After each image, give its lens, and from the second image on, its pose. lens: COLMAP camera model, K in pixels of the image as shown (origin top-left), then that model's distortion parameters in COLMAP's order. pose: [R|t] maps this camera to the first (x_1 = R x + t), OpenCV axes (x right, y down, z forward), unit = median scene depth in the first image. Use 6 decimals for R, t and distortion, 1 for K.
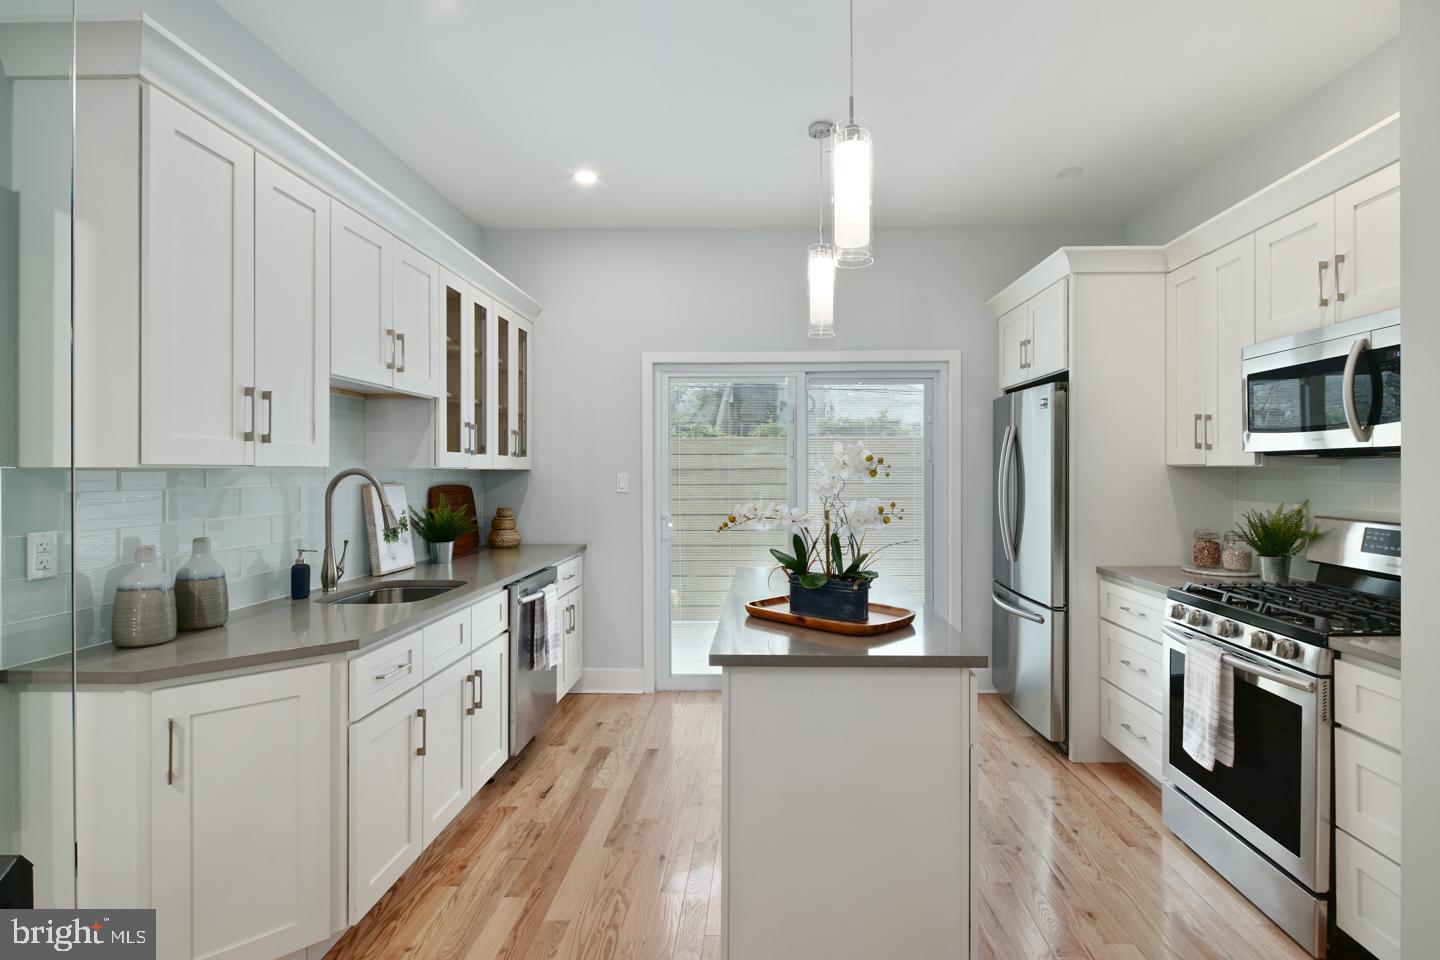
lens RADIAL K [[716.0, 0, 733.2], [0, 716.0, 471.5], [0, 0, 1]] dist [0.001186, -0.004711]
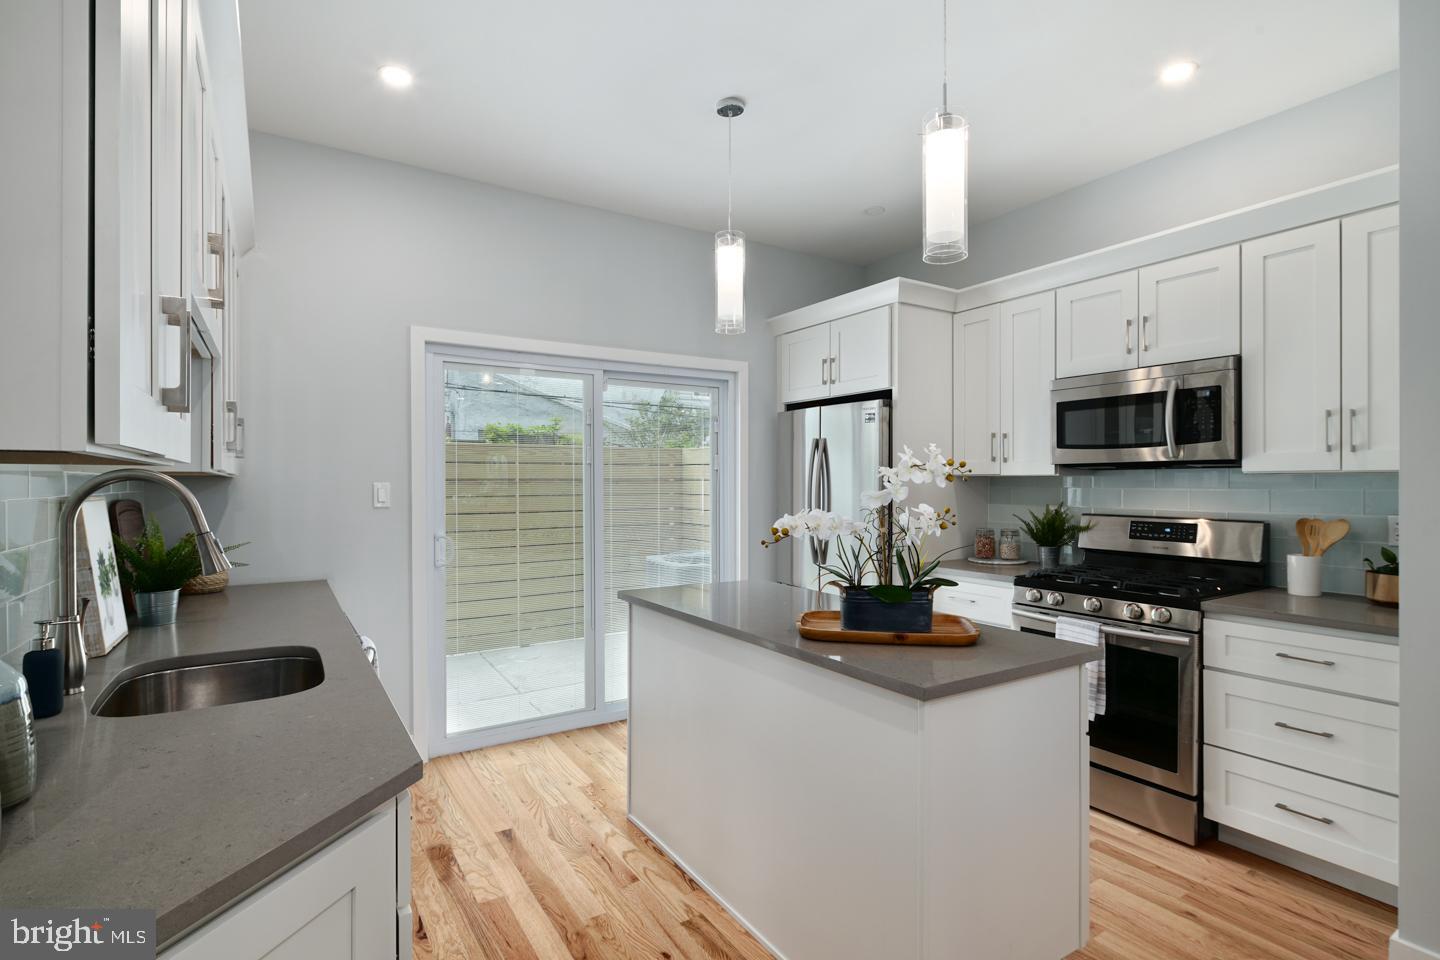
lens RADIAL K [[716.0, 0, 721.0], [0, 716.0, 484.7], [0, 0, 1]] dist [0.001186, -0.004711]
pose [[0.830166, -0.000030, 0.557517, -0.413412], [0.000476, 1.000000, -0.000654, 0.008604], [-0.557517, 0.000809, 0.830165, 0.248509]]
